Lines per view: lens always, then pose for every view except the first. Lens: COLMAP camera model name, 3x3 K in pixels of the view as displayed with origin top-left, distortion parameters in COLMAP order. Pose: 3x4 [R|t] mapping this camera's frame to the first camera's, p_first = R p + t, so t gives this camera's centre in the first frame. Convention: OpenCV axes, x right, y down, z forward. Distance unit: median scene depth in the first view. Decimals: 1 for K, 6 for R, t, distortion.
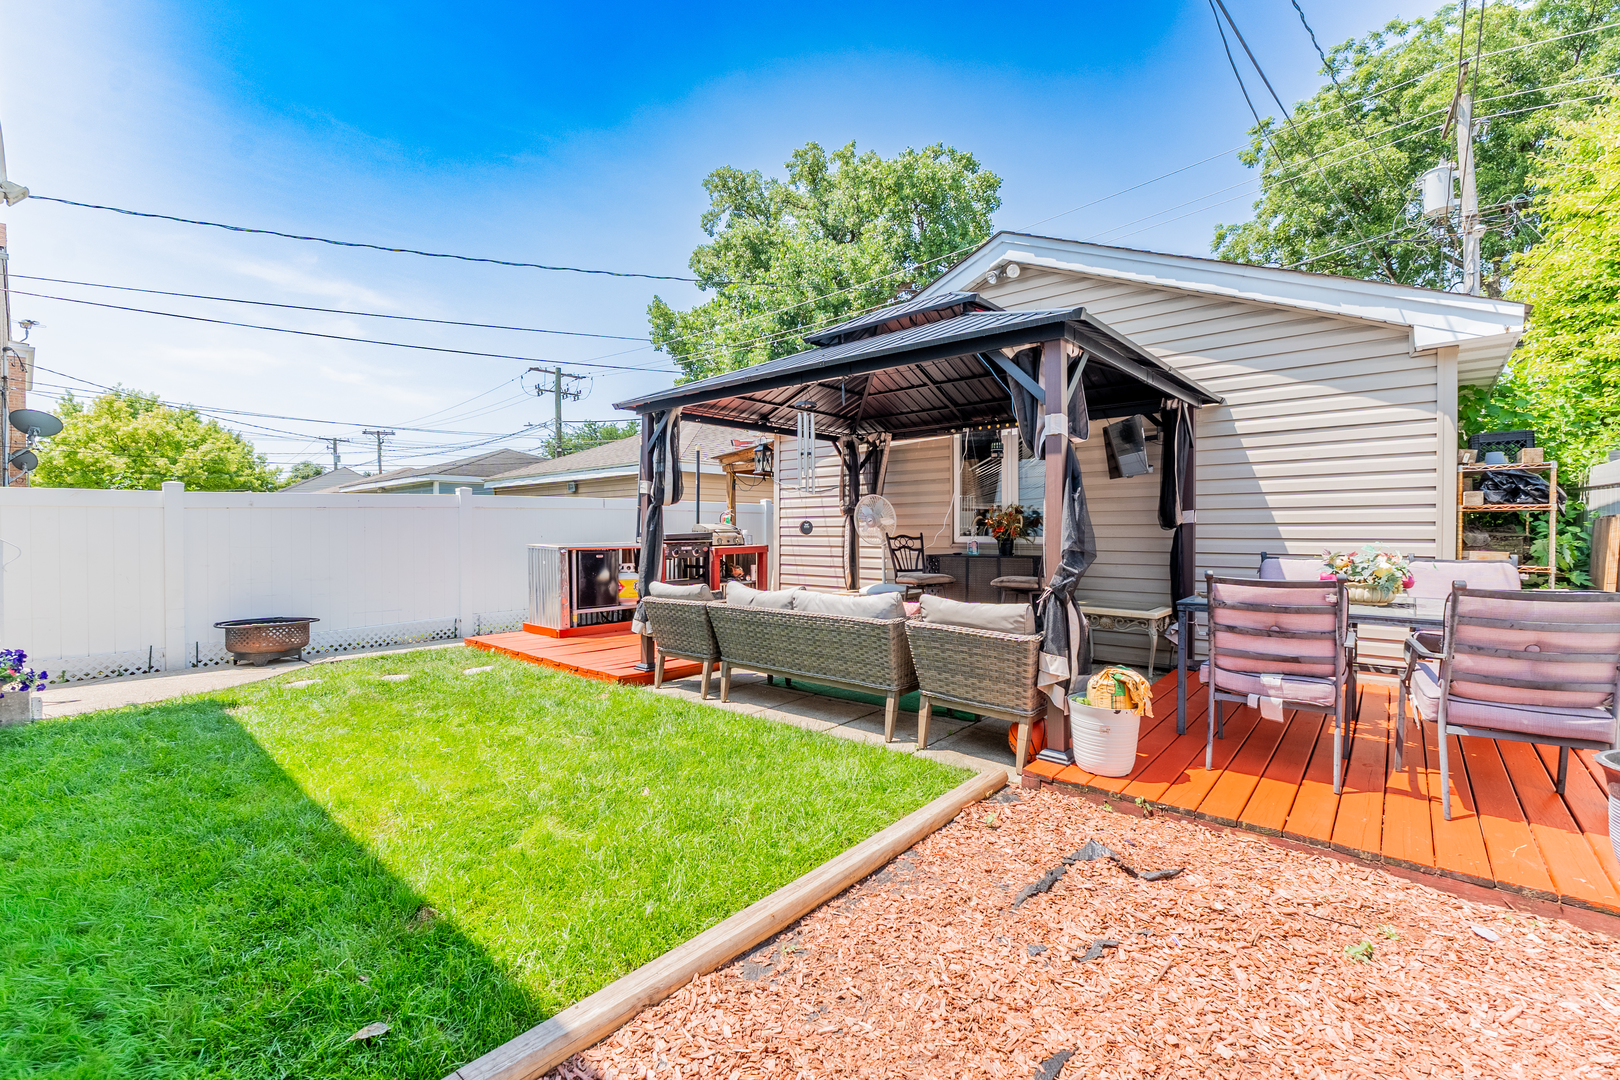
lens RADIAL K [[691.5, 0, 813.8], [0, 691.5, 540.7], [0, 0, 1]] dist [-0.014635, -0.000163]
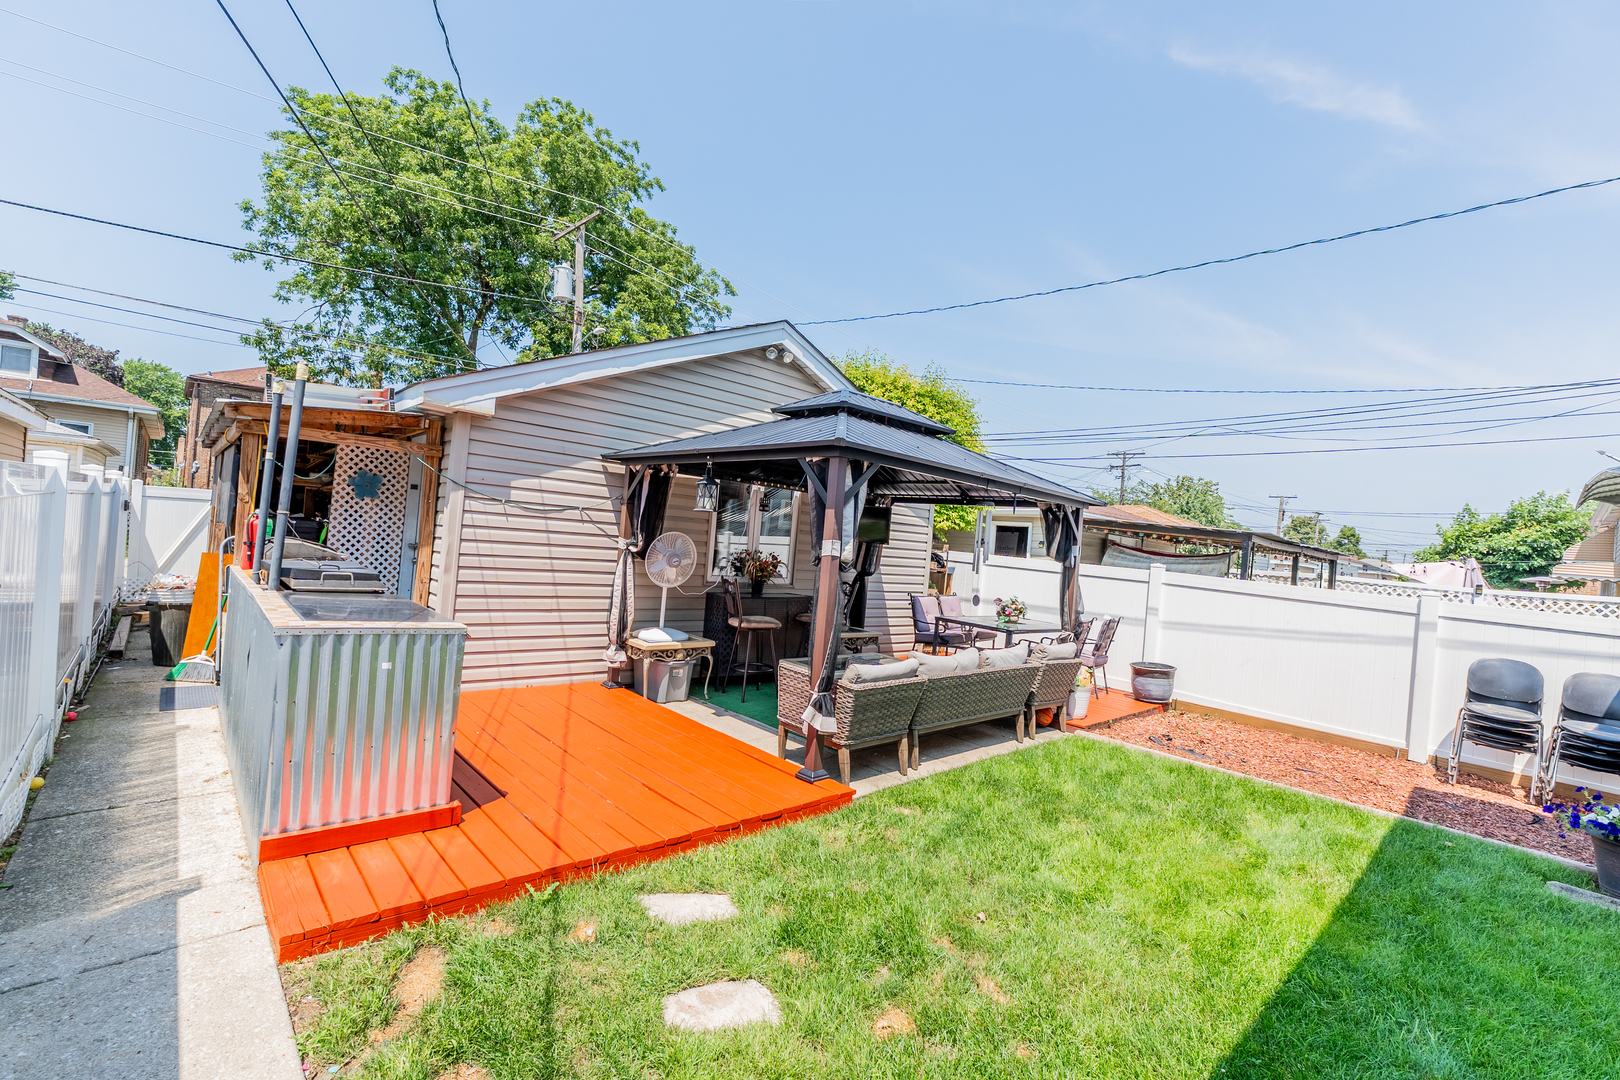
lens RADIAL K [[691.5, 0, 813.8], [0, 691.5, 540.7], [0, 0, 1]] dist [-0.014635, -0.000163]
pose [[0.107280, 0.018420, 0.994058, -0.728472], [-0.067383, 0.997664, -0.011215, -0.053466], [-0.991943, -0.065780, 0.108271, 0.663055]]
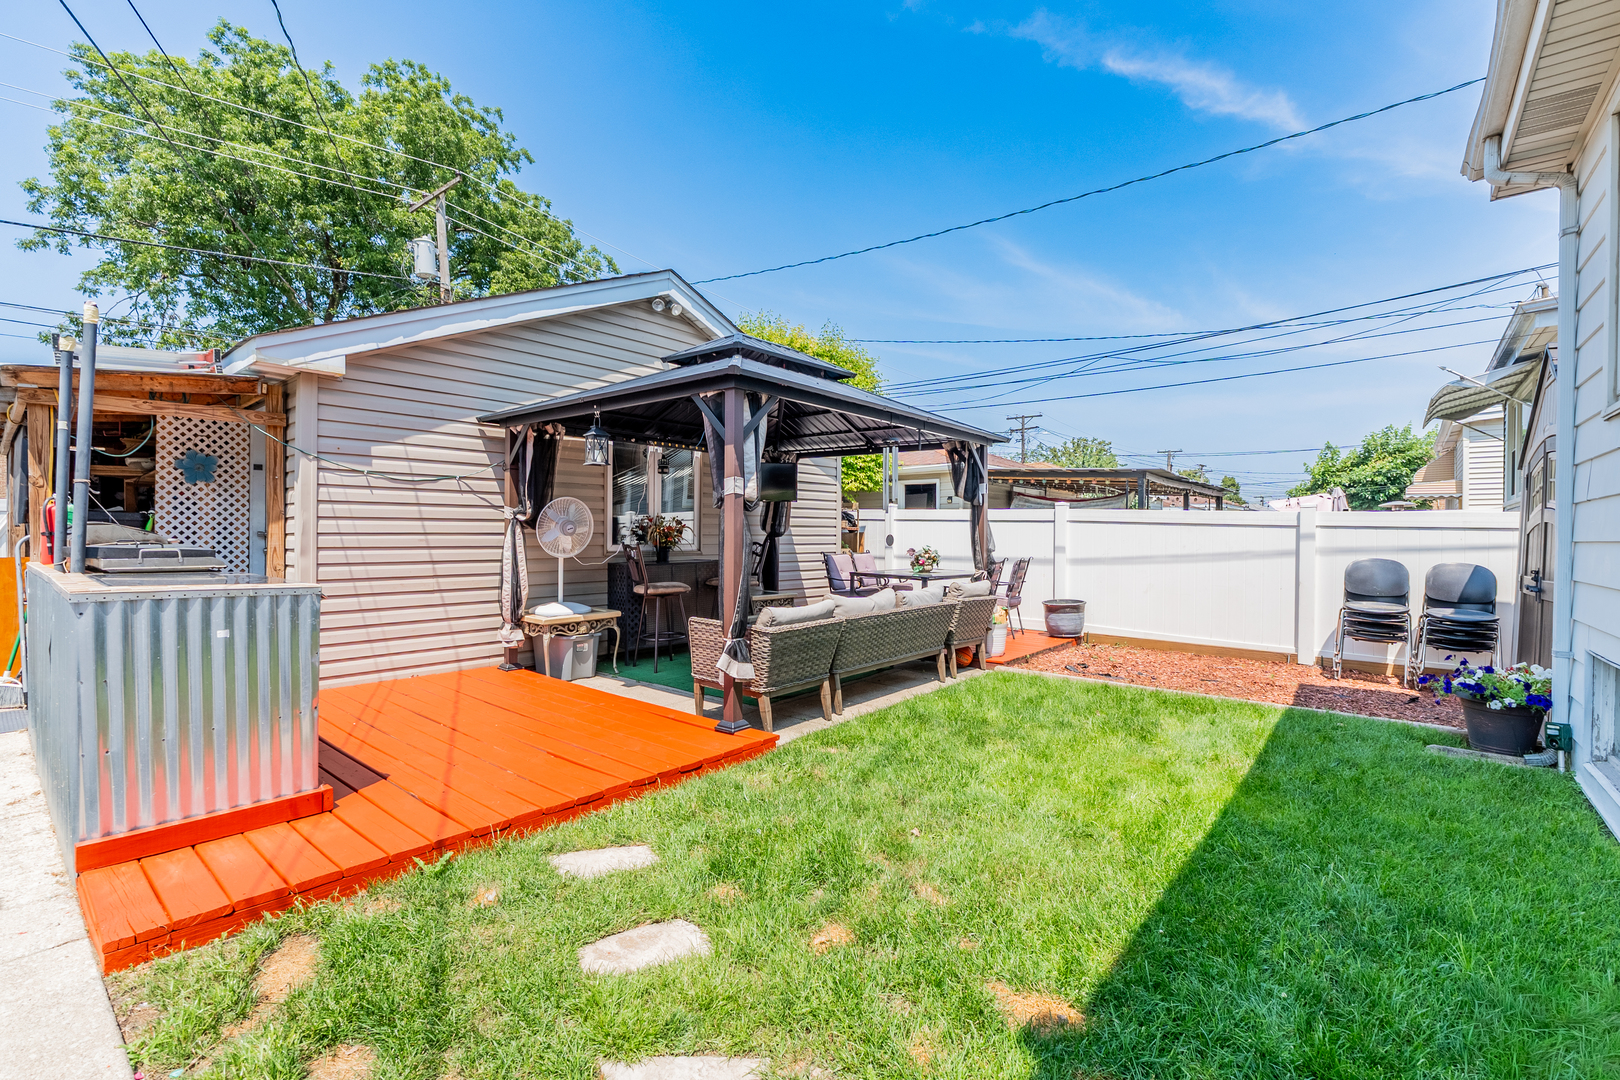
lens RADIAL K [[706.0, 0, 815.0], [0, 706.0, 538.7], [0, 0, 1]] dist [-0.014629, 0.000150]
pose [[-0.019719, -0.003835, 0.999798, -0.712180], [0.009778, 0.999944, 0.004029, -0.015775], [-0.999758, 0.009855, -0.019681, 0.658199]]
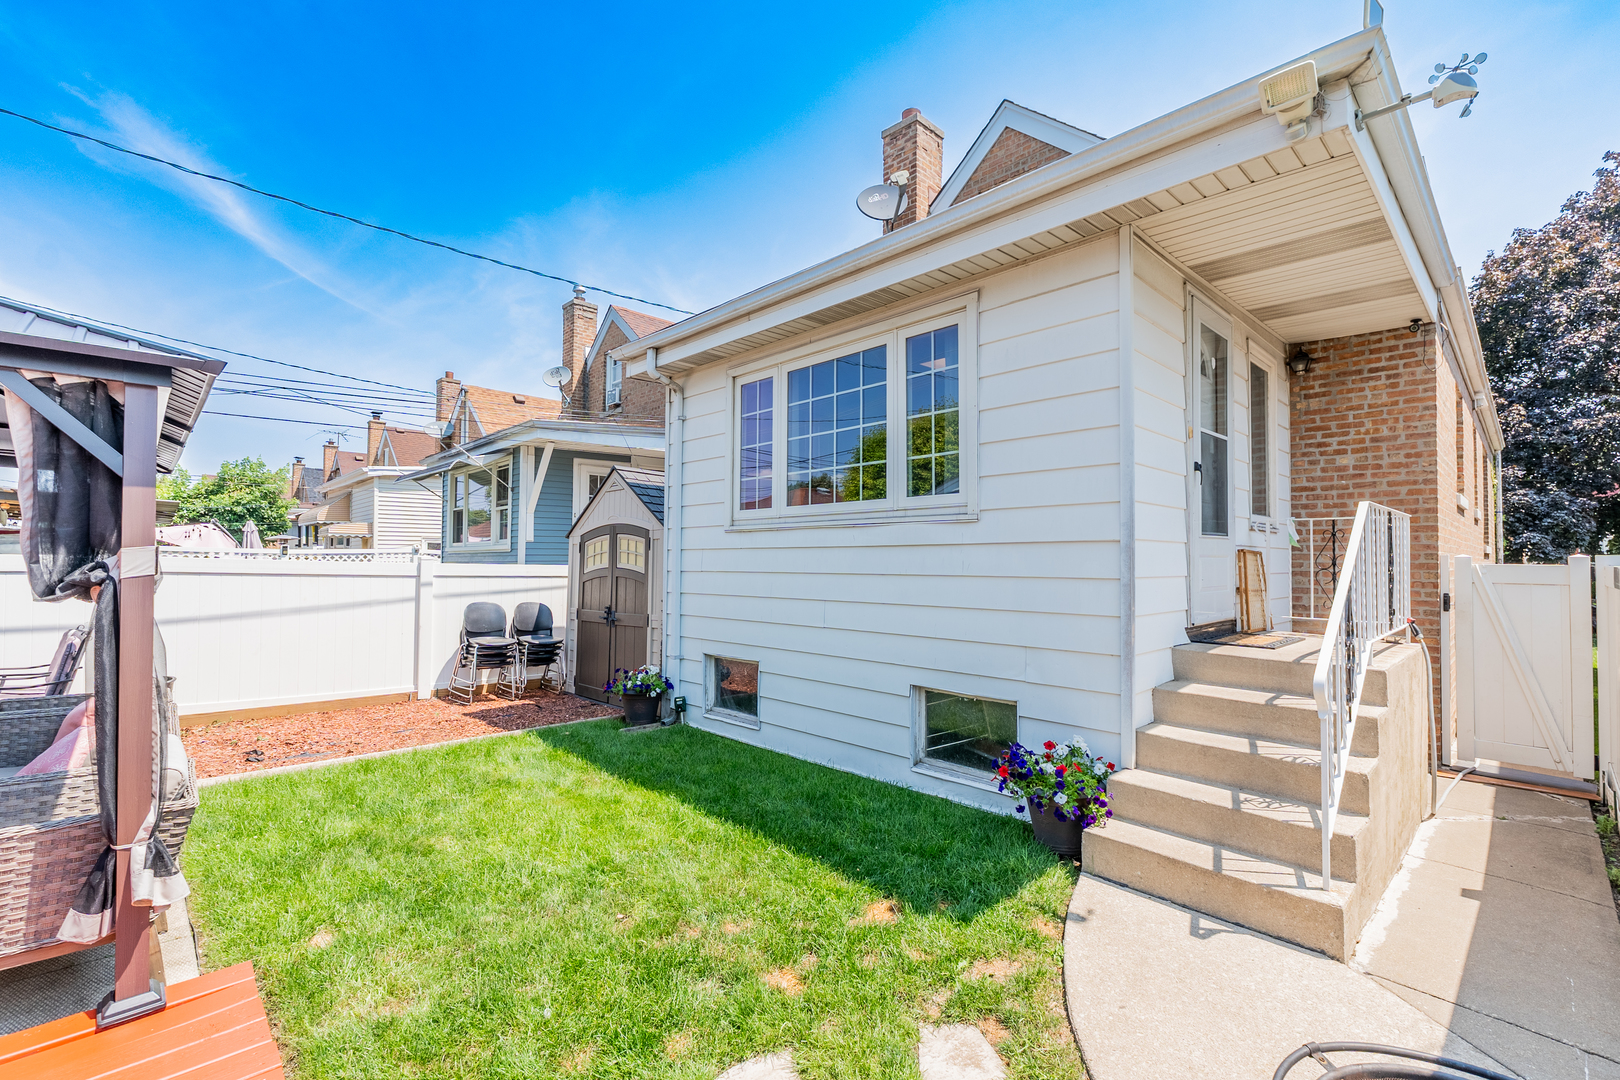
lens RADIAL K [[706.0, 0, 815.0], [0, 706.0, 538.7], [0, 0, 1]] dist [-0.014629, 0.000150]
pose [[-0.995730, 0.004284, 0.092217, -0.480686], [0.002762, 0.999858, -0.016634, -0.058388], [-0.092276, -0.016308, -0.995600, 0.977677]]
